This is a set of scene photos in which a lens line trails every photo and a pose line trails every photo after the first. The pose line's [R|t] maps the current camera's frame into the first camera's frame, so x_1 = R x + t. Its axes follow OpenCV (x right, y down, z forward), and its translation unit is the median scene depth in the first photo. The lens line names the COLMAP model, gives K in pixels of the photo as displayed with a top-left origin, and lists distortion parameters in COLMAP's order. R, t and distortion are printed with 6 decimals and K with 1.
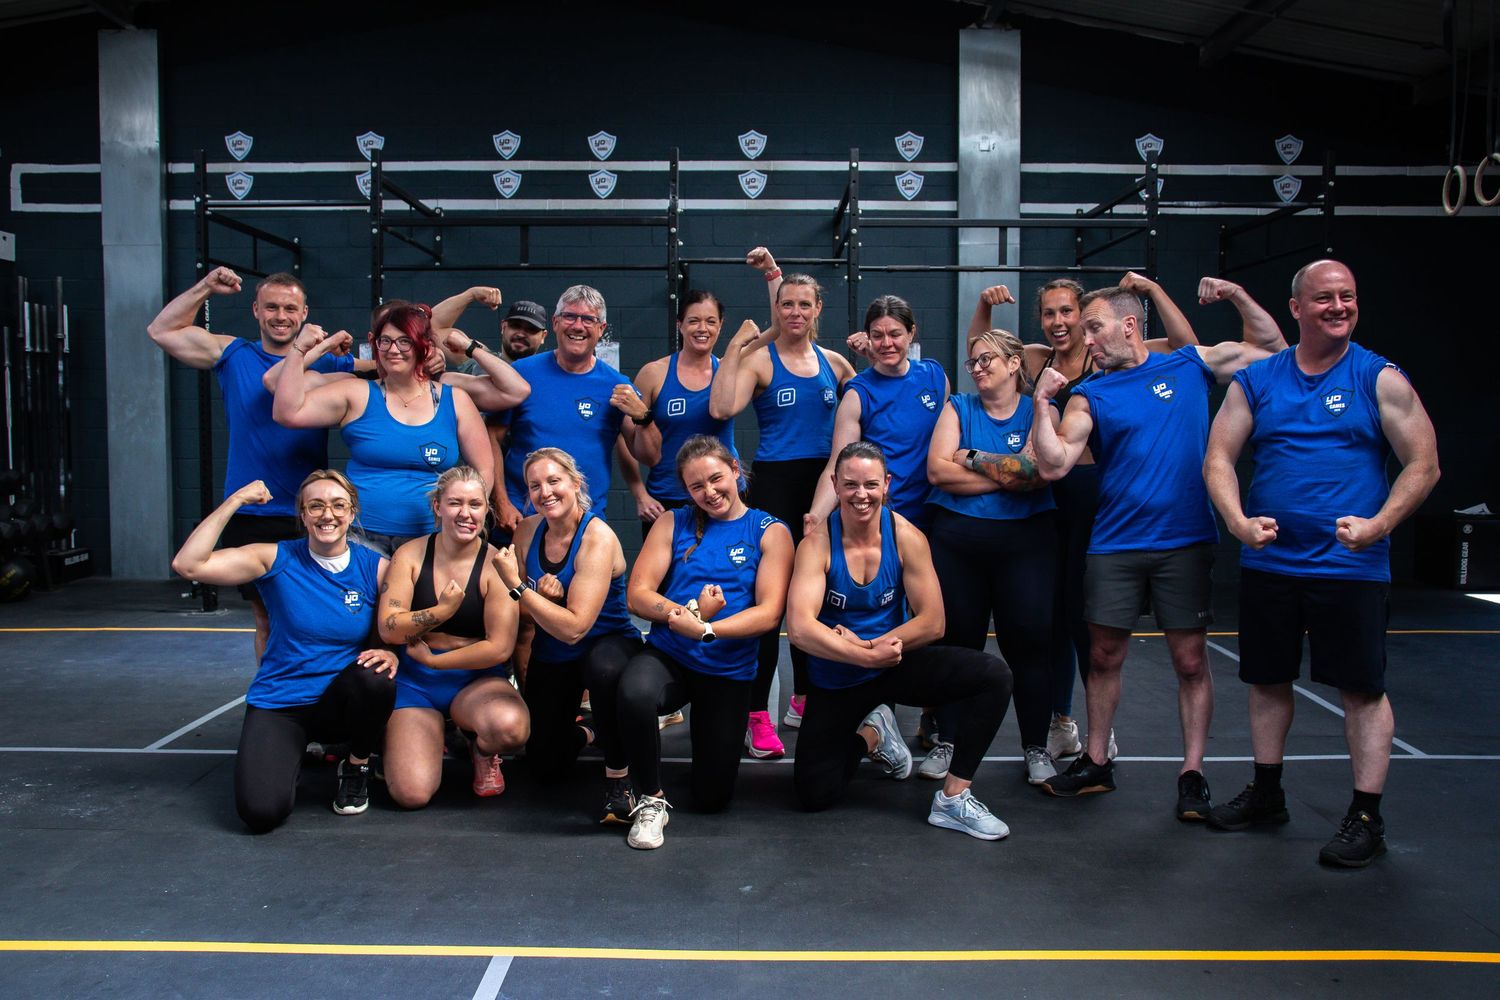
lens RADIAL K [[1431.3, 0, 750.0], [0, 1431.3, 500.0], [0, 0, 1]] dist [0.011457, 0.014356]
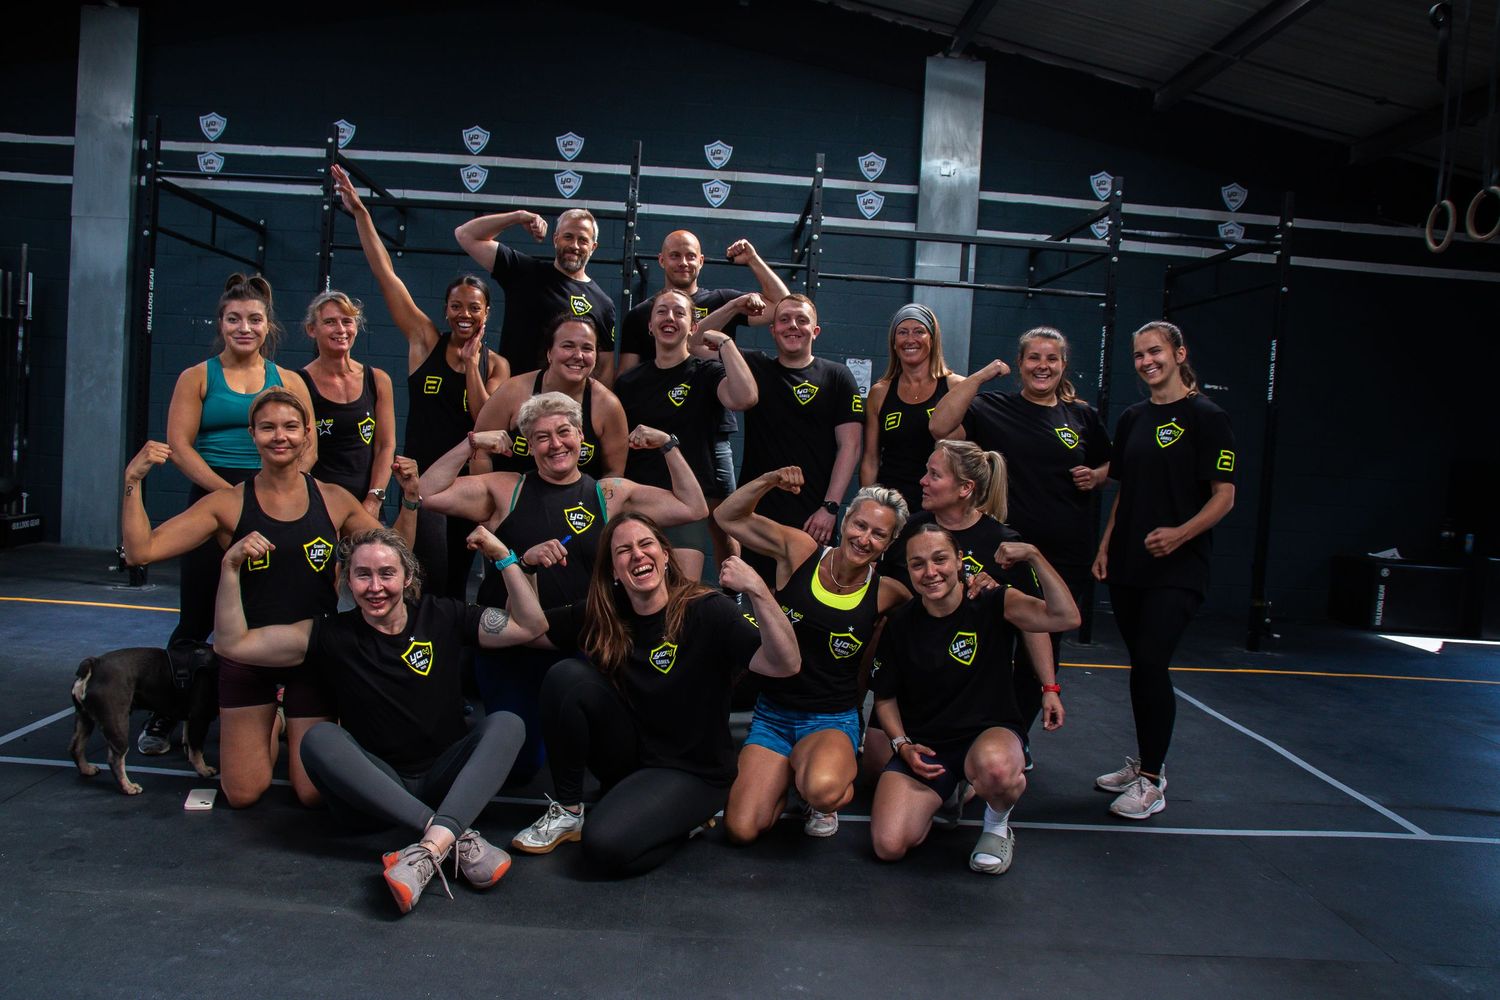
lens RADIAL K [[1199.4, 0, 742.7], [0, 1199.4, 499.5], [0, 0, 1]] dist [-0.116574, 0.114889]
pose [[0.997790, 0.058023, 0.032391, 0.006123], [-0.057859, 0.998307, -0.005967, -0.000530], [-0.032683, 0.004080, 0.999457, 0.163611]]
